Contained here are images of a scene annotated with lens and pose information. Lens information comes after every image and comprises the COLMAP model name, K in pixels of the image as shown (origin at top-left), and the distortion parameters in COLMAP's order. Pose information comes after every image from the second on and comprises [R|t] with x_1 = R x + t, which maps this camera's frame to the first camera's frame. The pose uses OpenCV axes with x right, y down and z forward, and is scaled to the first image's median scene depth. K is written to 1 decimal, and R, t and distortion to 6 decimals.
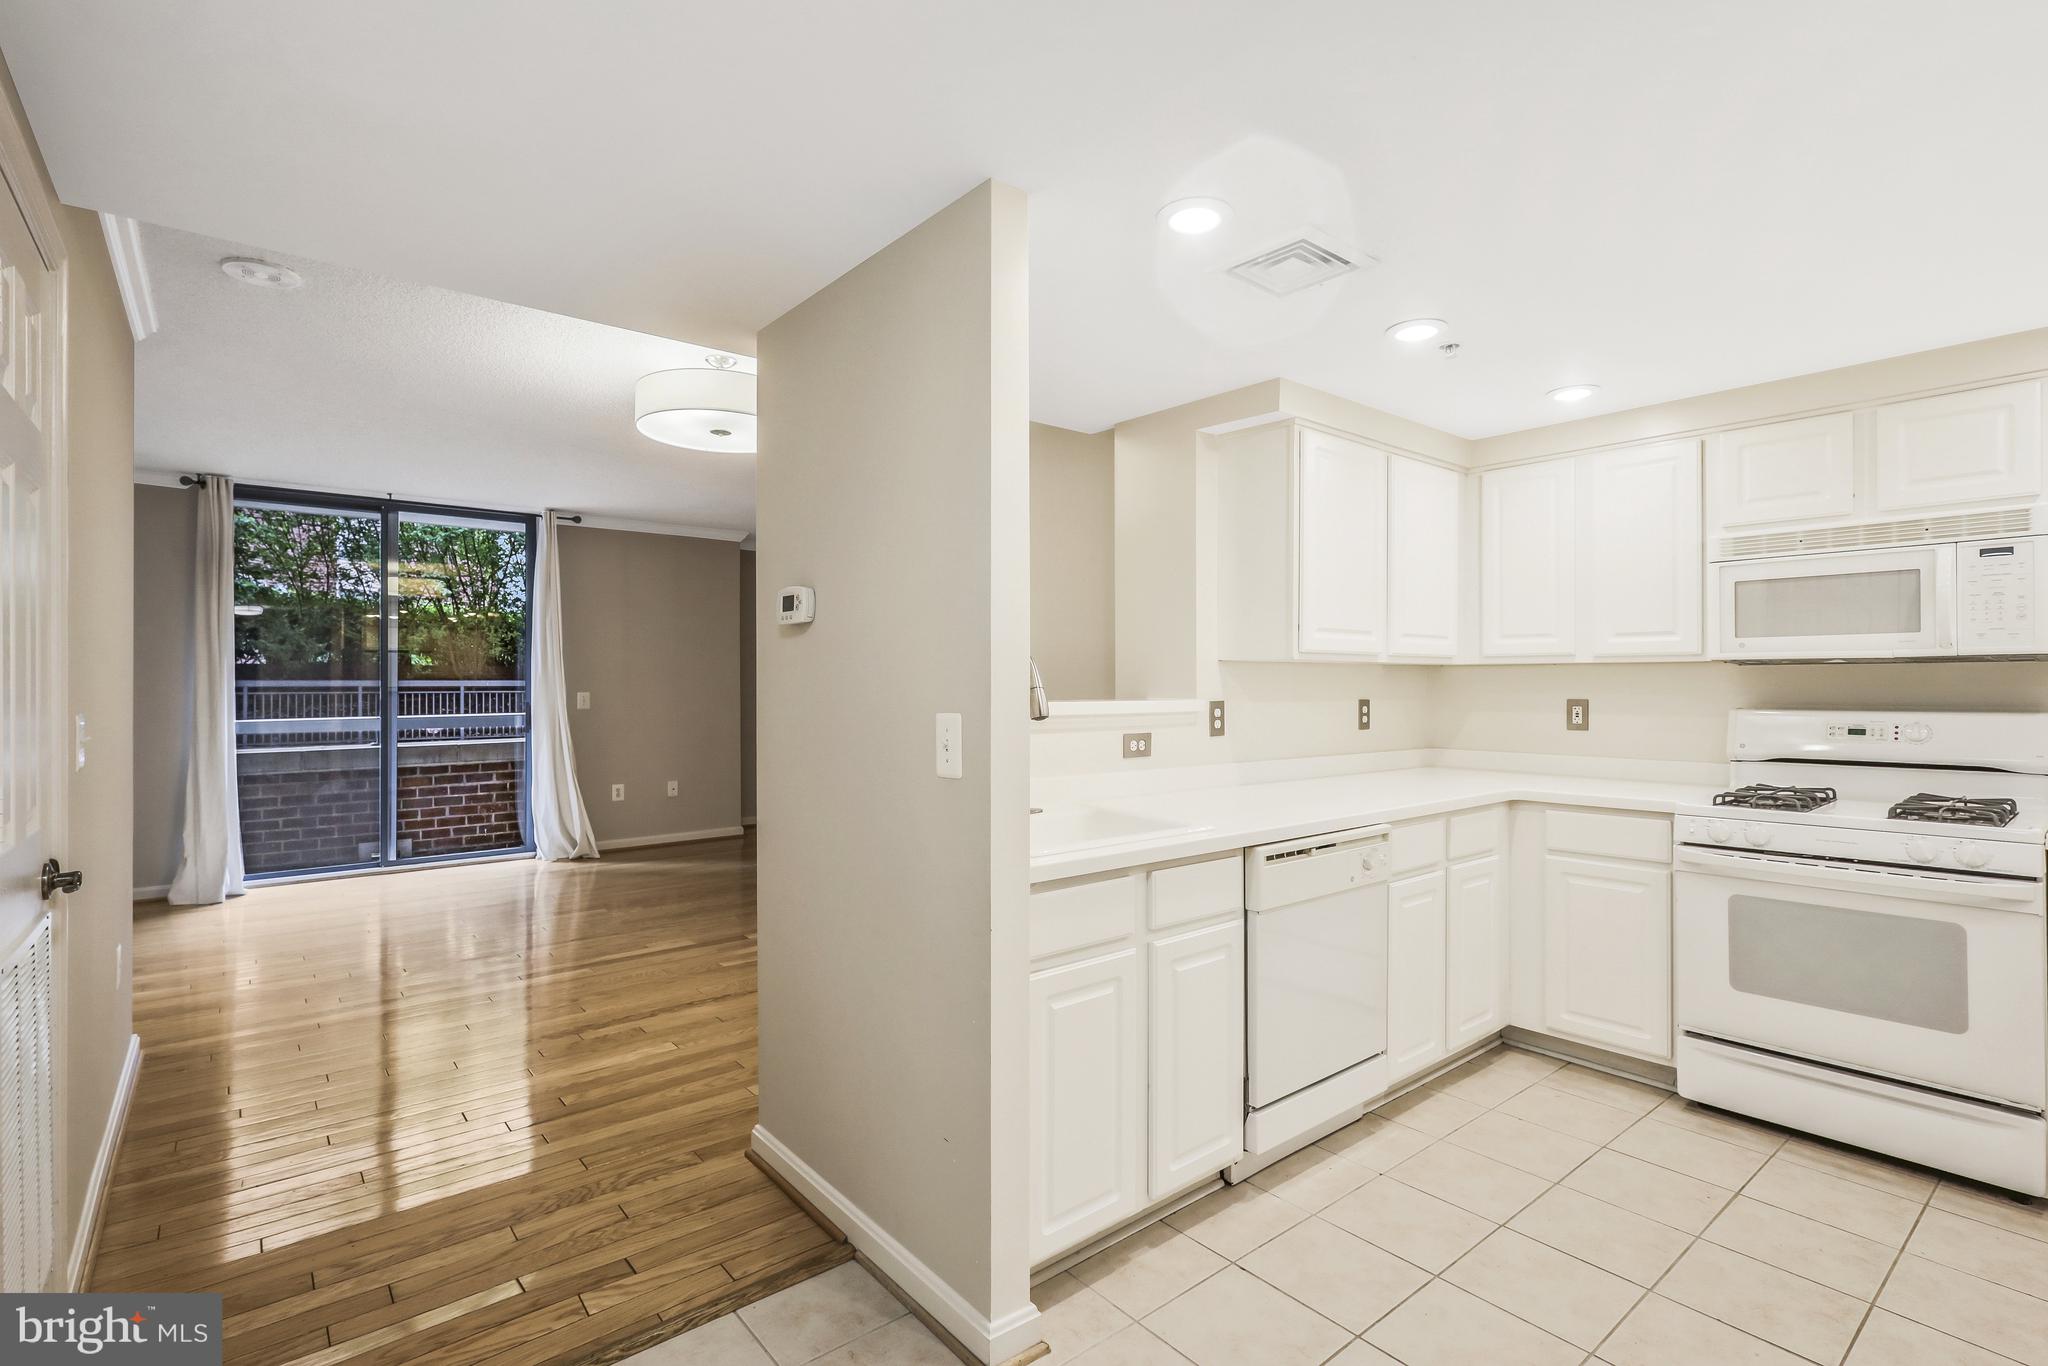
lens RADIAL K [[960.5, 0, 1015.4], [0, 960.5, 665.0], [0, 0, 1]] dist [0.001607, 0.000101]
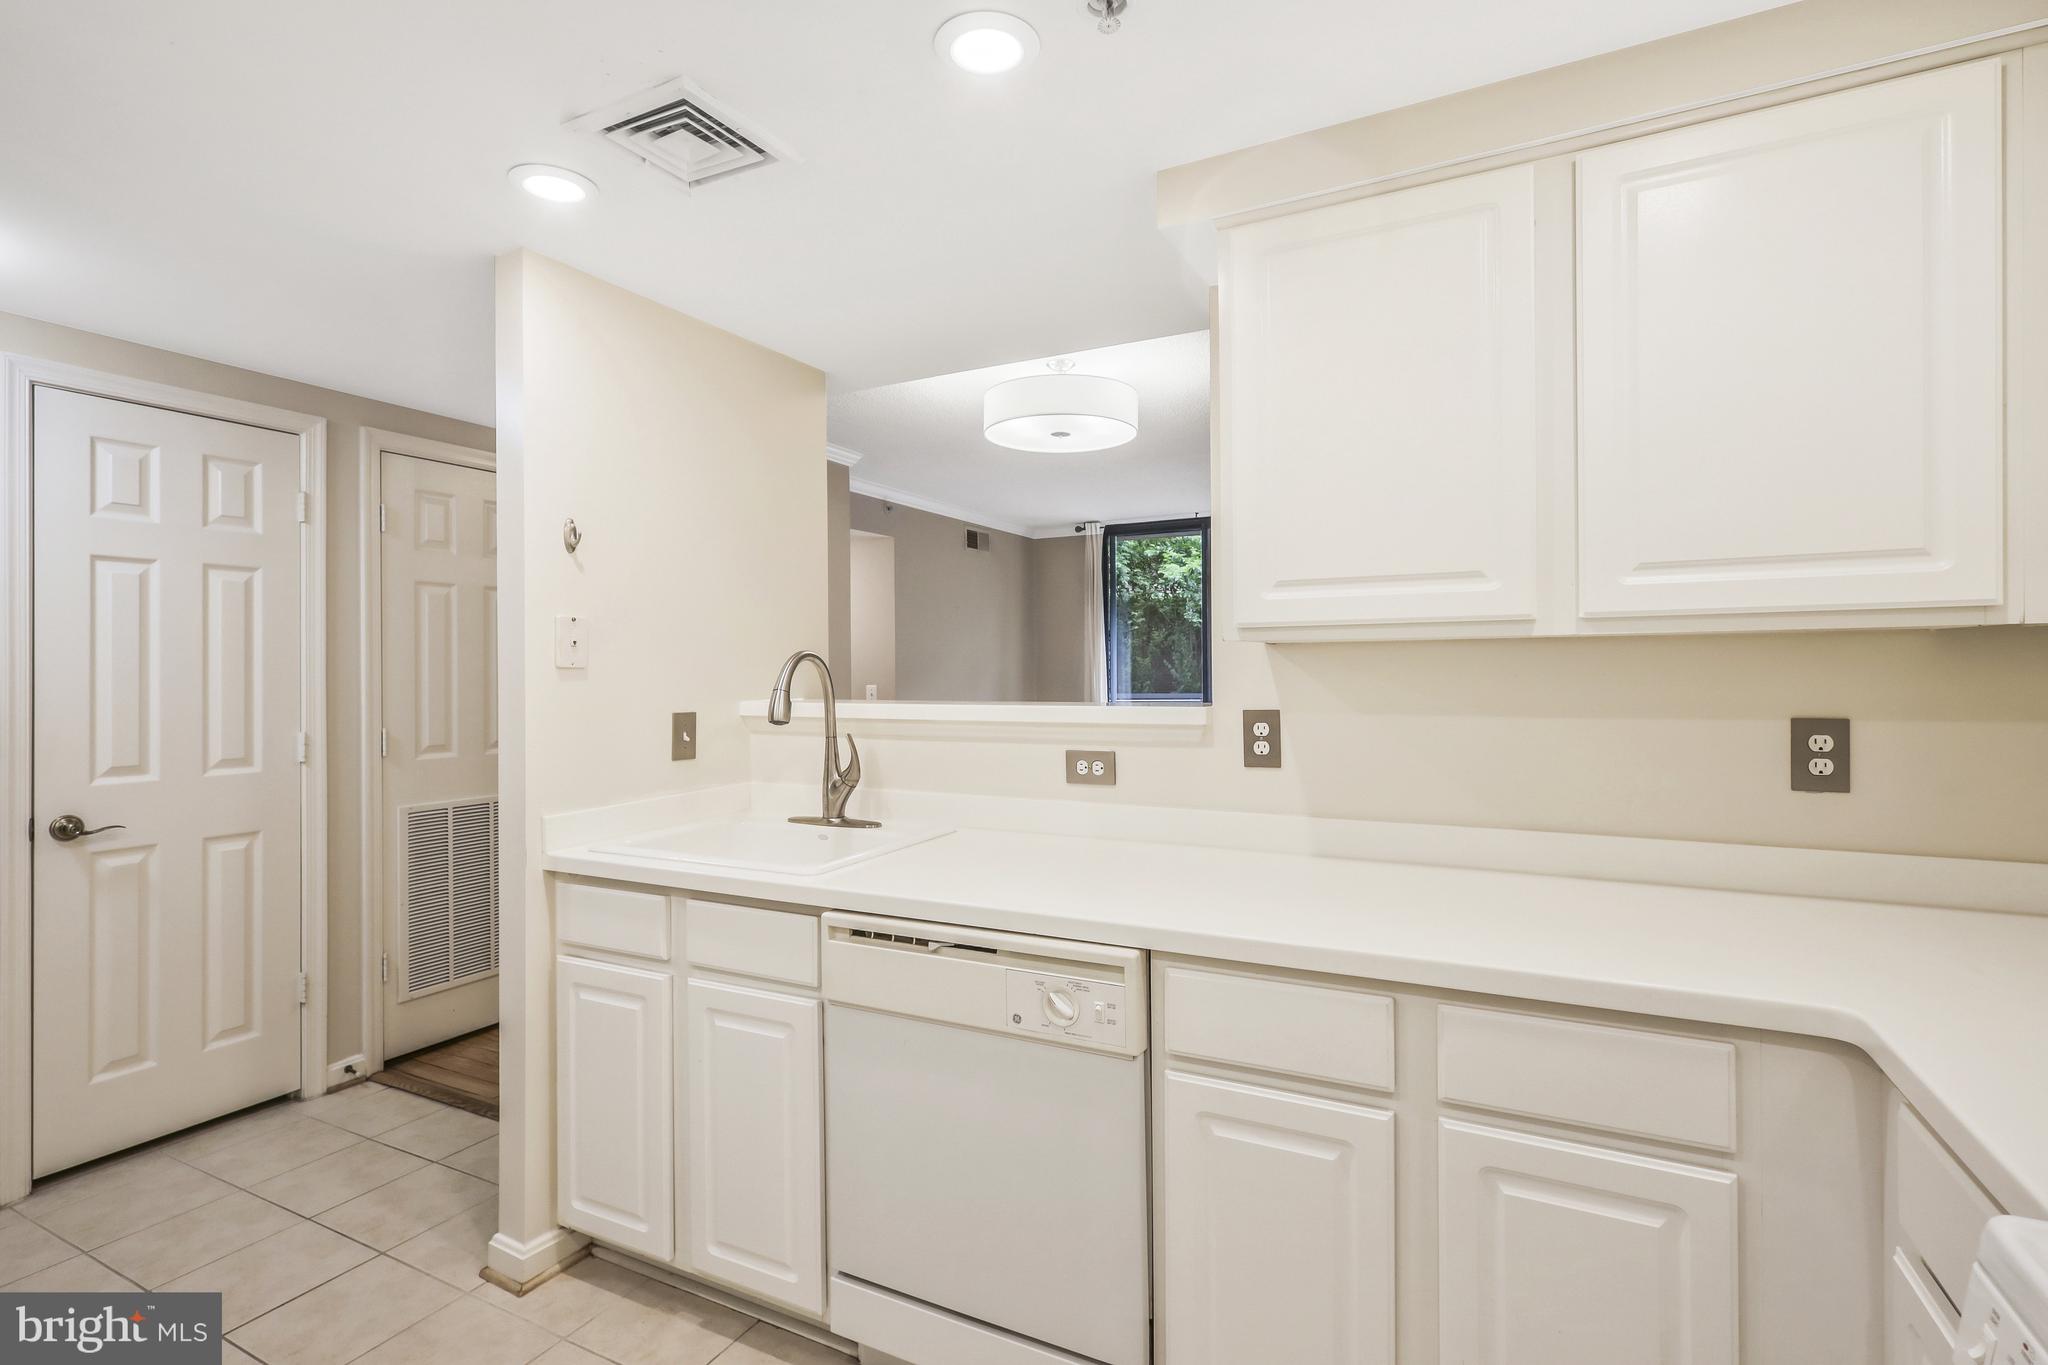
lens RADIAL K [[960.5, 0, 1015.4], [0, 960.5, 664.5], [0, 0, 1]] dist [0.001607, 0.000101]
pose [[0.394916, -0.012930, -0.918626, 0.789044], [0.025665, 0.999666, -0.003037, 0.007044], [0.918359, -0.022377, 0.395116, 0.681735]]
